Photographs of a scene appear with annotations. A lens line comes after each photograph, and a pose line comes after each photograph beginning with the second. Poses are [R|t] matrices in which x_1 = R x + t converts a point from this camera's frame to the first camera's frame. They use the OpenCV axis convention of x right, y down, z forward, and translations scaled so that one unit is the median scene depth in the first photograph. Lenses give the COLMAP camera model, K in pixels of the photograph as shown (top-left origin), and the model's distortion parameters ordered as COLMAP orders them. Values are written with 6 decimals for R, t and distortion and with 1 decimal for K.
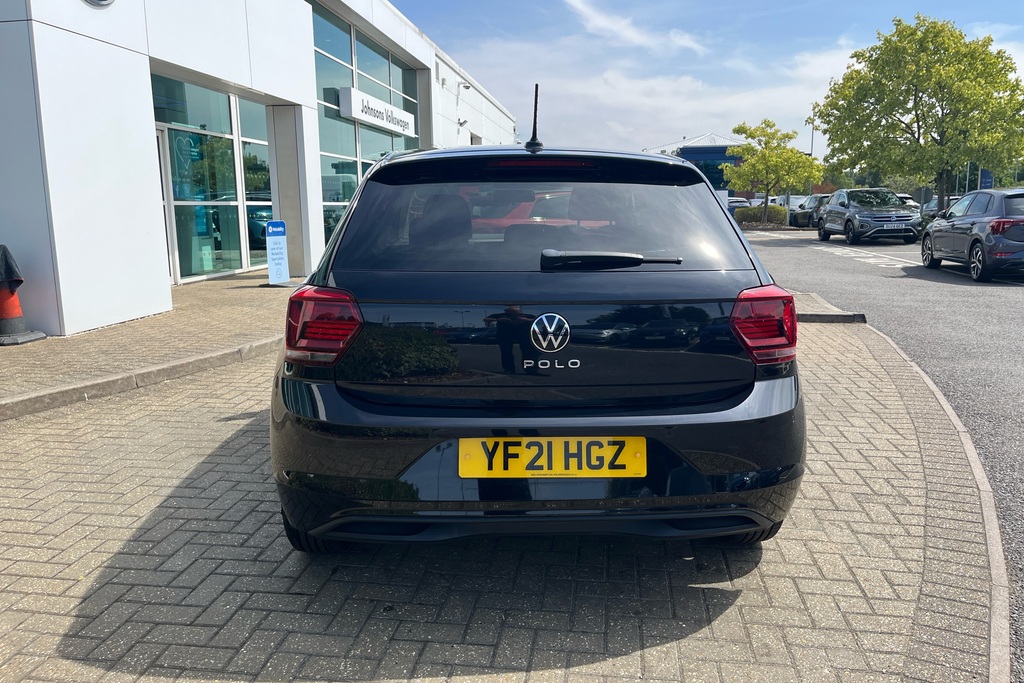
lens RADIAL K [[774.8, 0, 518.6], [0, 774.8, 331.7], [0, 0, 1]] dist [0.074939, -0.109901]
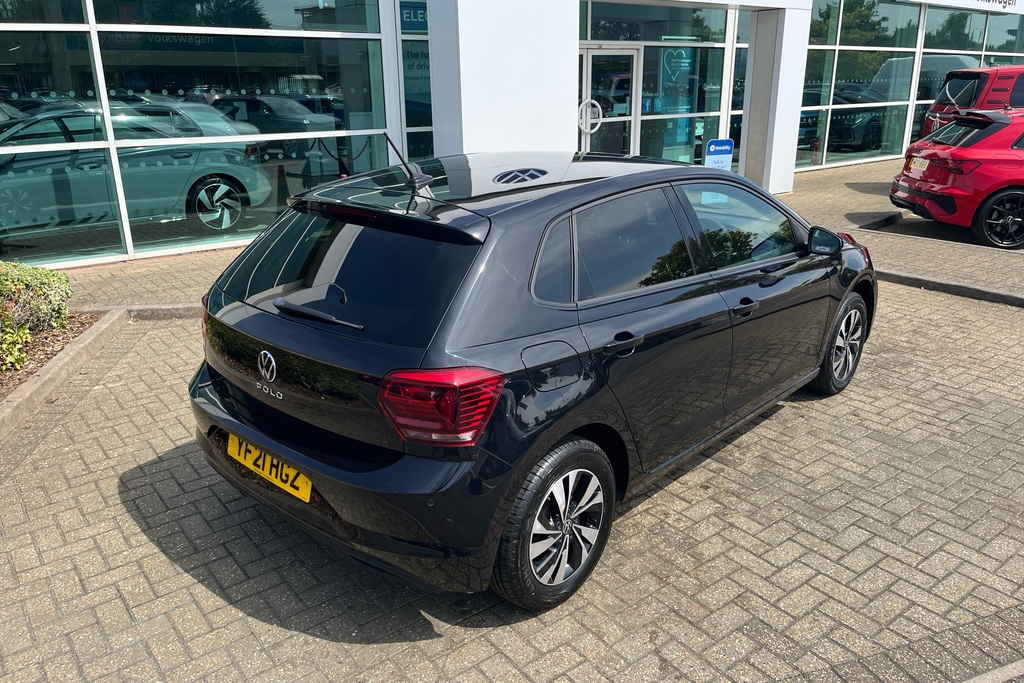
lens RADIAL K [[774.8, 0, 506.8], [0, 774.8, 340.4], [0, 0, 1]] dist [0.074939, -0.109901]
pose [[0.699973, 0.223535, -0.678284, 0.833036], [-0.108650, 0.972029, 0.208218, -0.247235], [0.705856, -0.072051, 0.704681, 0.293607]]
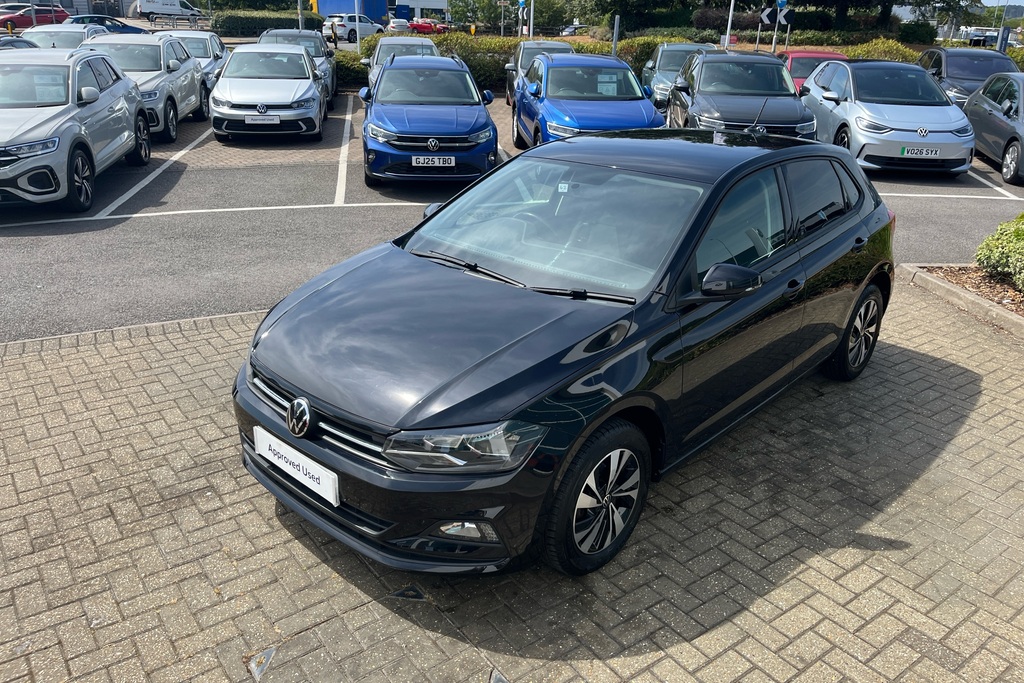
lens RADIAL K [[774.8, 0, 514.8], [0, 774.8, 337.7], [0, 0, 1]] dist [0.074939, -0.109901]
pose [[-0.693034, -0.274327, 0.666670, -0.844244], [0.098844, 0.879875, 0.464812, -0.651541], [-0.714097, 0.388026, -0.582668, 2.409523]]
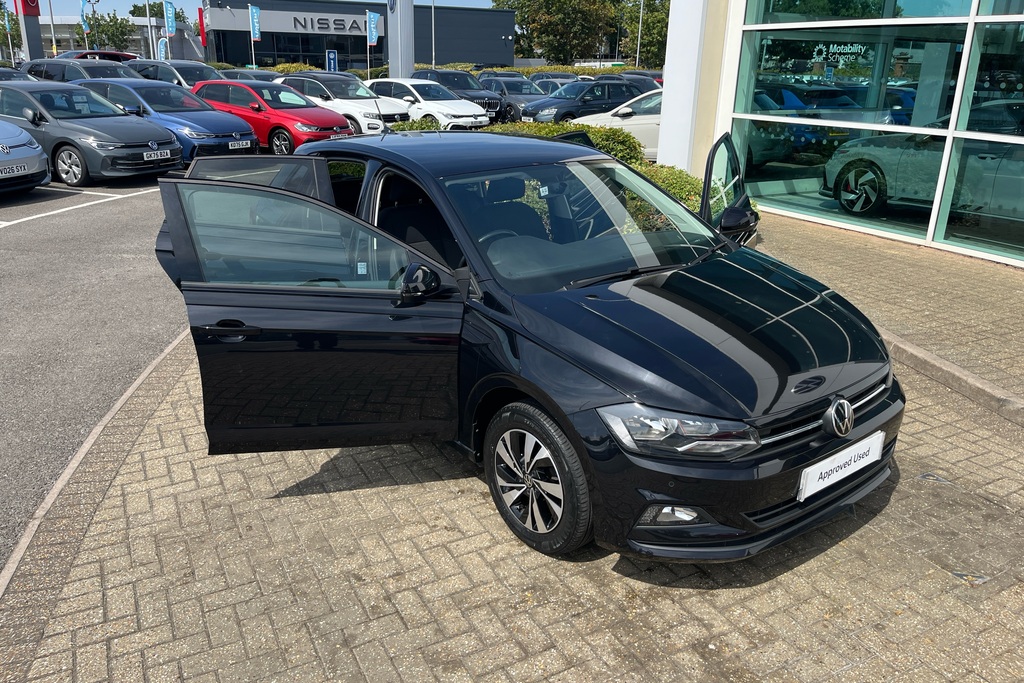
lens RADIAL K [[774.8, 0, 505.3], [0, 774.8, 346.4], [0, 0, 1]] dist [0.074939, -0.109901]
pose [[-0.824095, 0.190157, -0.533580, 0.804739], [-0.097601, 0.880214, 0.464431, -0.629365], [0.557980, 0.434814, -0.706821, 2.491475]]
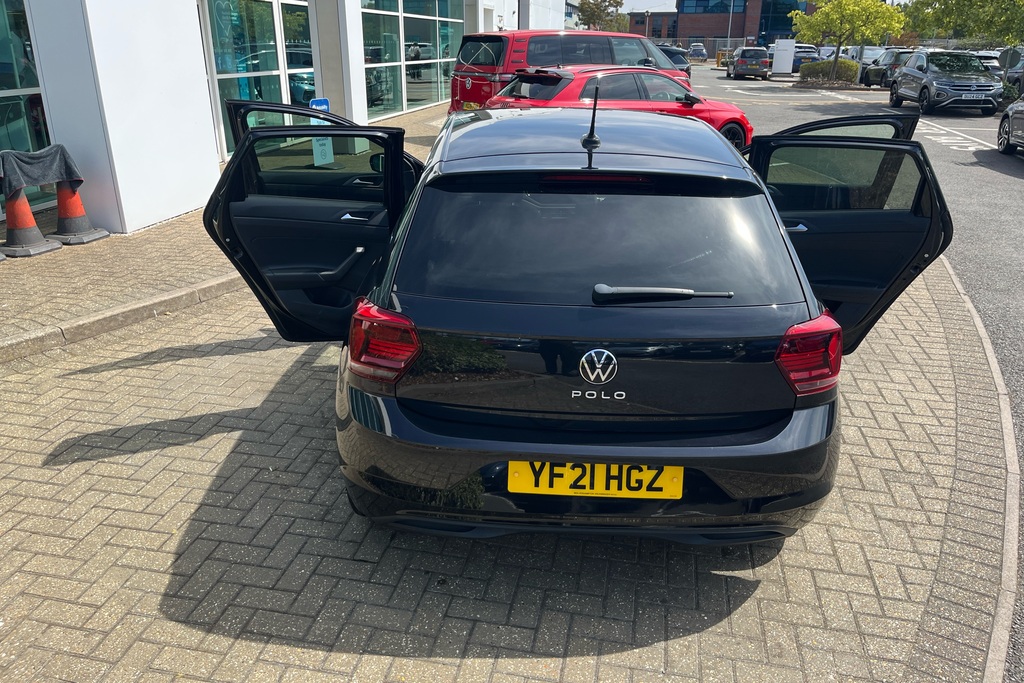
lens RADIAL K [[774.8, 0, 502.5], [0, 774.8, 346.7], [0, 0, 1]] dist [0.074939, -0.109901]
pose [[0.997018, 0.041854, -0.064828, -0.016130], [-0.027372, 0.977317, 0.210003, -0.178130], [0.072147, -0.207602, 0.975549, -0.020111]]
